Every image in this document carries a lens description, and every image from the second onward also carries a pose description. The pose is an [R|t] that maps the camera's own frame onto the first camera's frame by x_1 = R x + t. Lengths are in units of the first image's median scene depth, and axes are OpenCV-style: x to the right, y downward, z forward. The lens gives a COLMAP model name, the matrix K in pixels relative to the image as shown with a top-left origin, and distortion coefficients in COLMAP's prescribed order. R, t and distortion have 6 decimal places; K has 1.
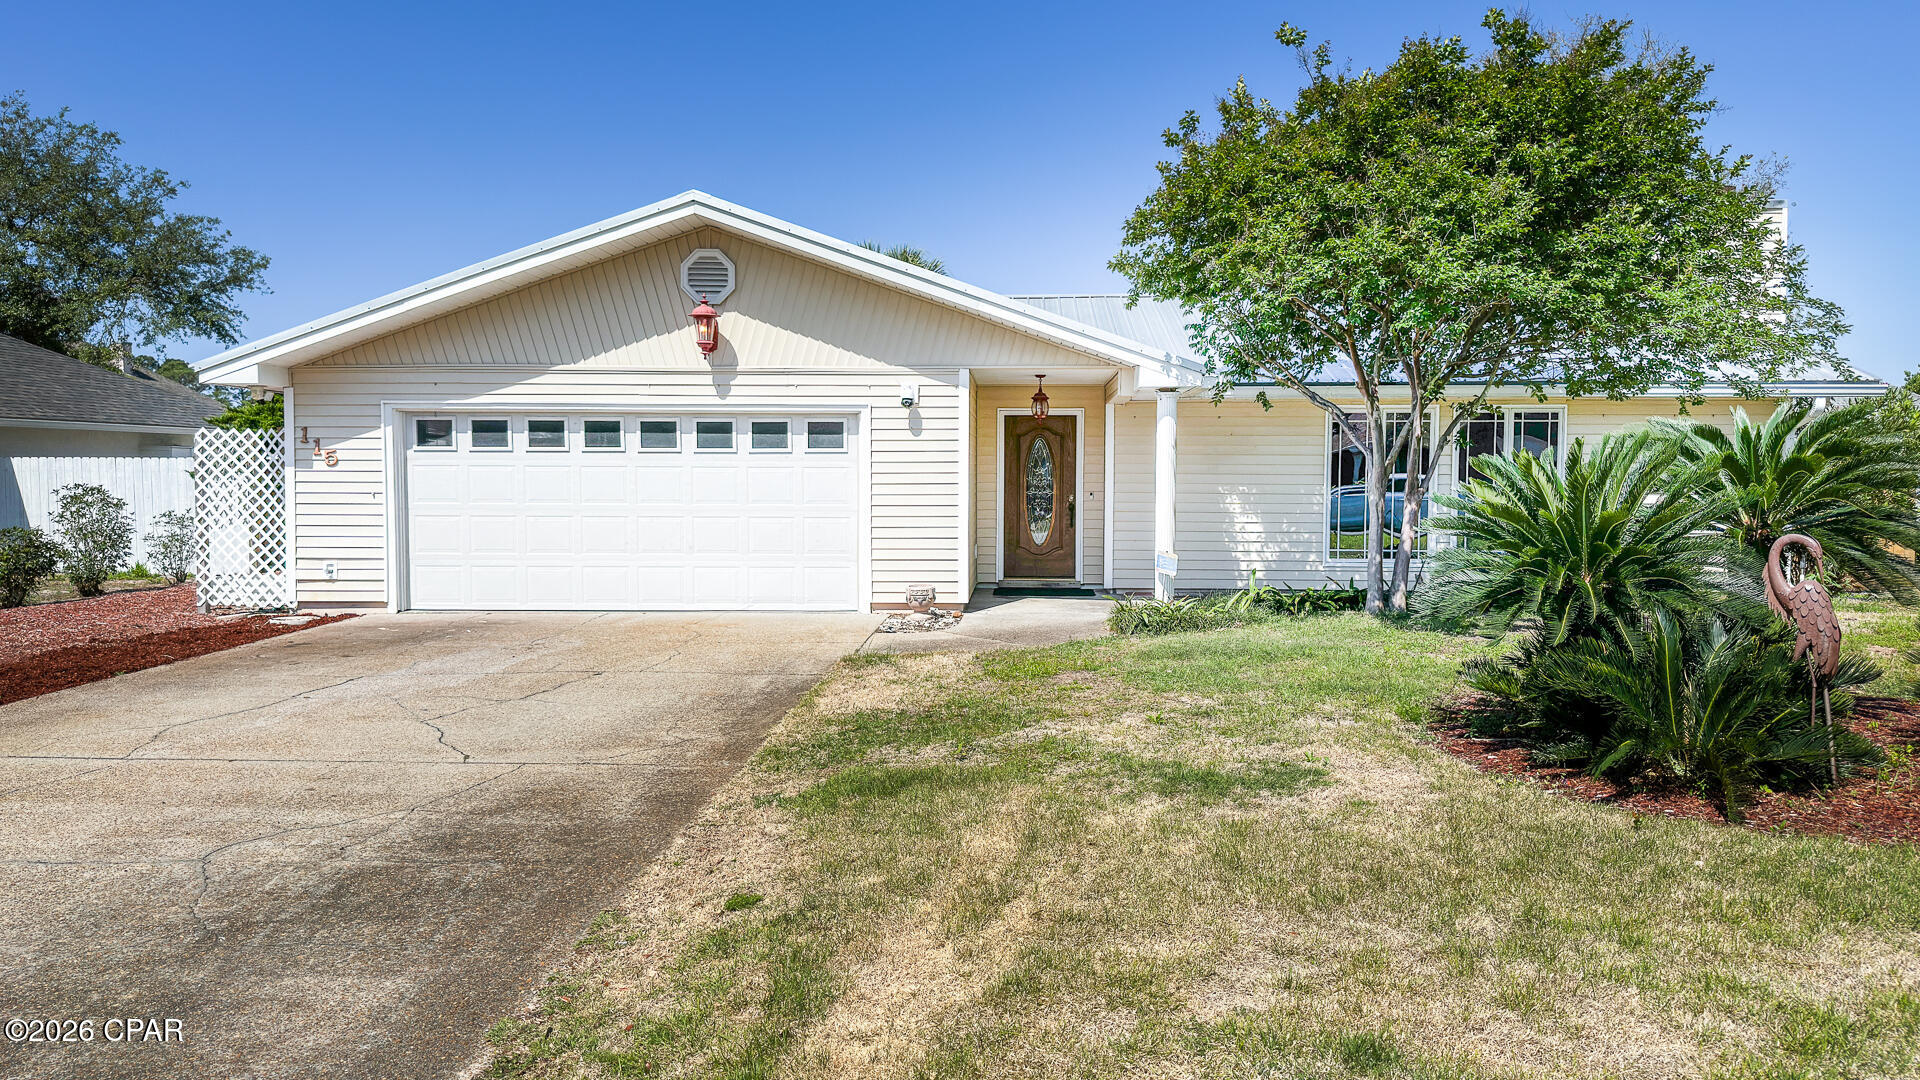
lens RADIAL K [[1320.5, 0, 960.0], [0, 1320.5, 540.0], [0, 0, 1]] dist [0.116748, -0.155230]
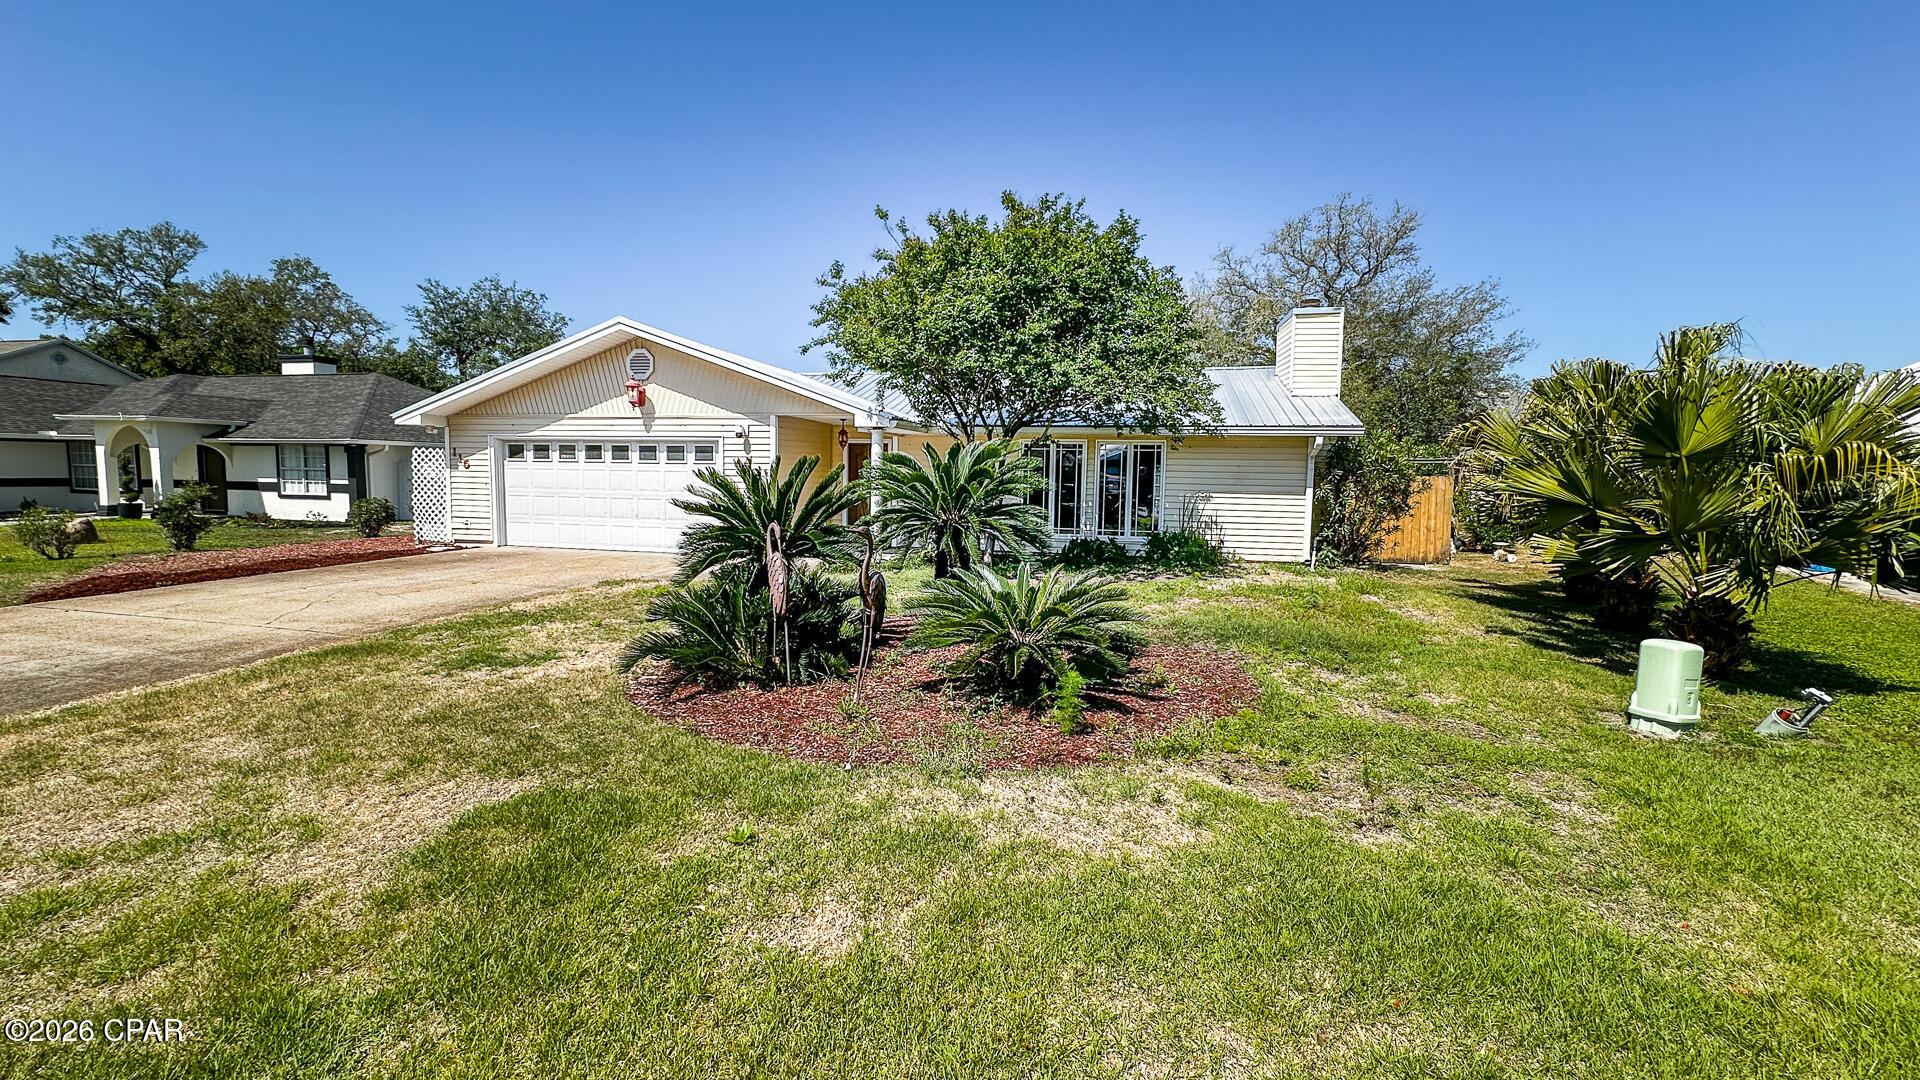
lens RADIAL K [[760.5, 0, 960.0], [0, 760.5, 540.0], [0, 0, 1]] dist [0.000495, -0.000159]
pose [[0.981754, 0.030859, -0.187634, 0.422858], [-0.025011, 0.999127, 0.033455, -0.007145], [0.188503, -0.028152, 0.981669, 0.072319]]
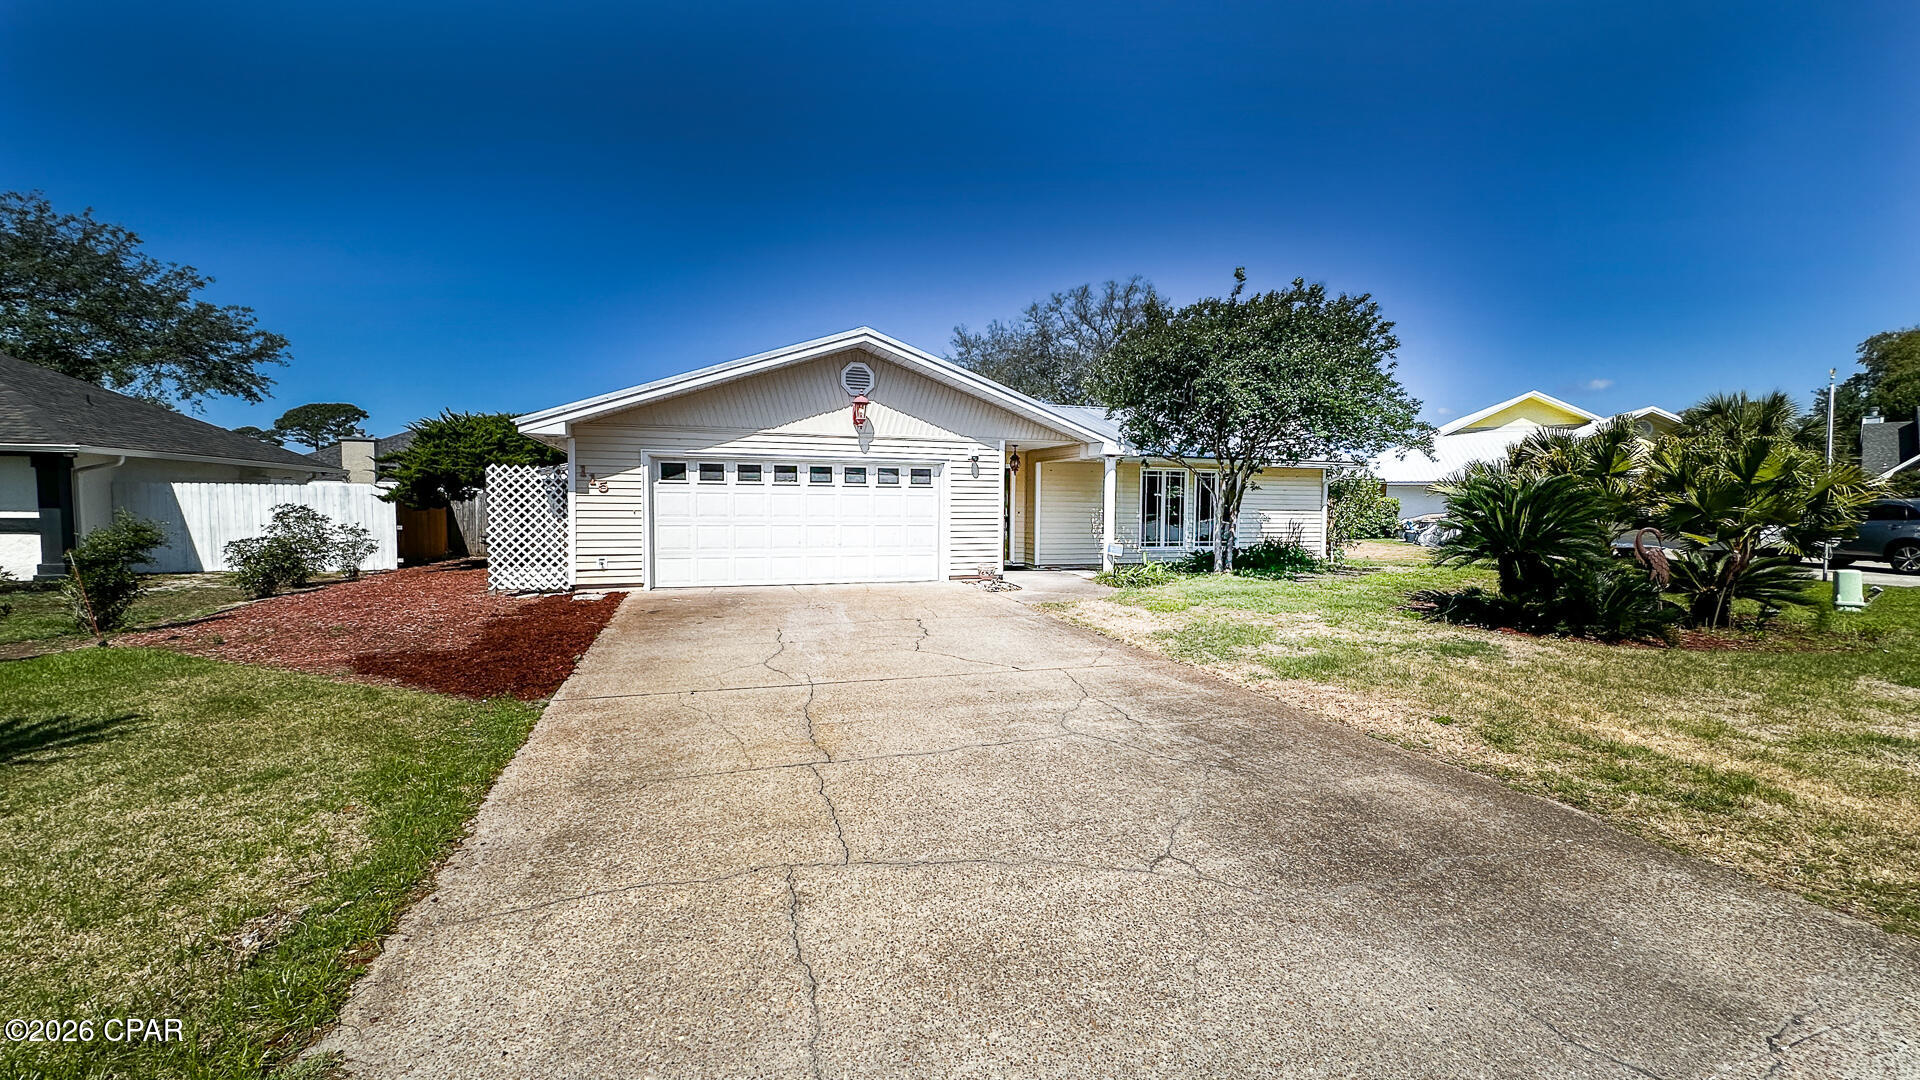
lens RADIAL K [[760.5, 0, 960.0], [0, 760.5, 540.0], [0, 0, 1]] dist [0.000495, -0.000159]
pose [[0.931760, -0.010545, 0.362922, -0.407533], [0.010774, 0.999941, 0.001393, 0.000611], [-0.362915, 0.002612, 0.931819, 0.077850]]
